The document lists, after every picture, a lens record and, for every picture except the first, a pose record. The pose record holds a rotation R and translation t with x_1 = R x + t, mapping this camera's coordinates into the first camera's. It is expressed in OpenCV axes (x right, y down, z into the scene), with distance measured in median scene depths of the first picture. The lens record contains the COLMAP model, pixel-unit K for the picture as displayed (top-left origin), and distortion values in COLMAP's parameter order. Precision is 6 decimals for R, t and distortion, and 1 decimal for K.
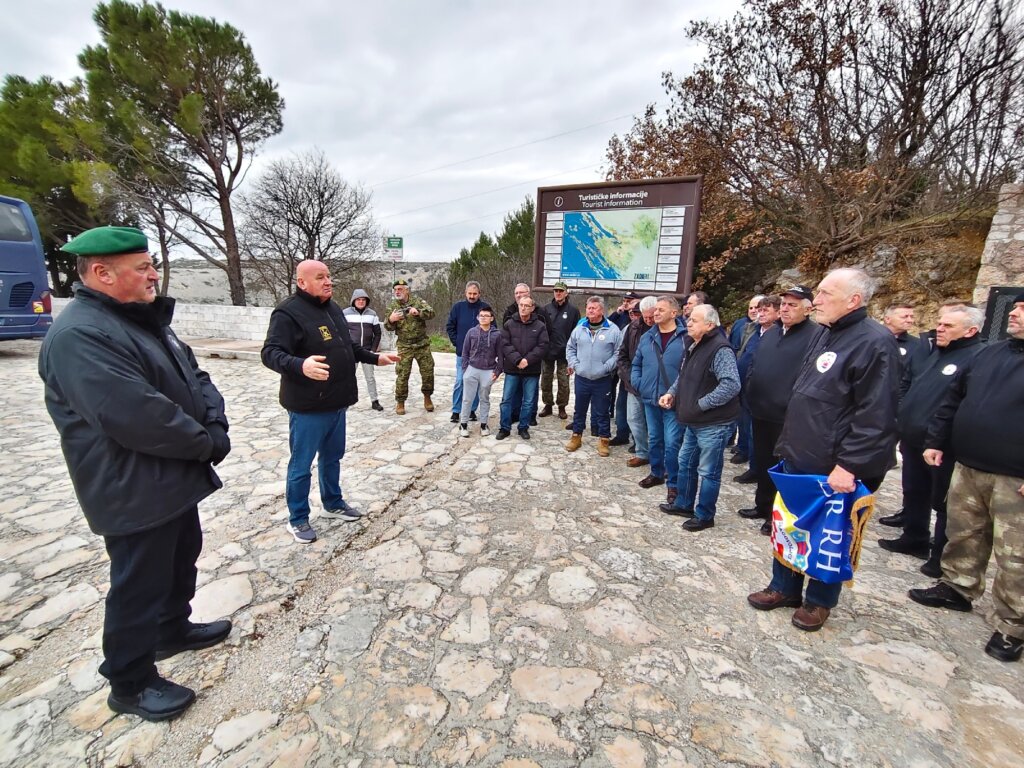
lens RADIAL K [[472.7, 0, 512.0], [0, 472.7, 384.0], [0, 0, 1]] dist [-0.032675, 0.018060]
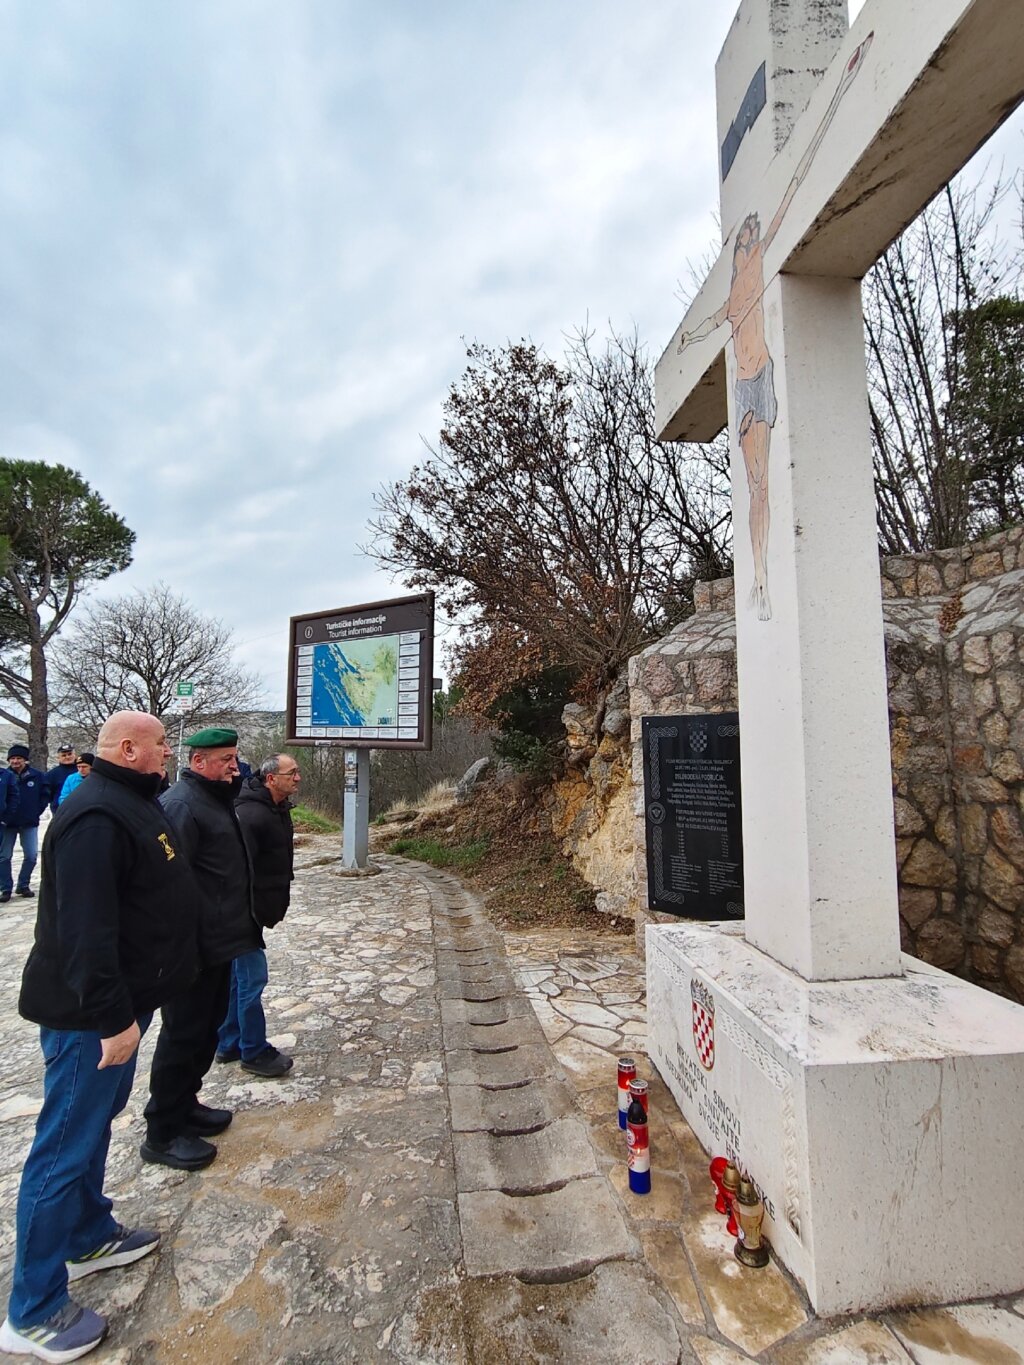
lens RADIAL K [[630.1, 0, 503.7], [0, 630.1, 672.8], [0, 0, 1]] dist [-0.032675, 0.018060]
pose [[0.997641, -0.041445, -0.054729, 0.503264], [0.023145, 0.953592, -0.300211, 0.004519], [0.064631, 0.298236, 0.952301, 0.030388]]
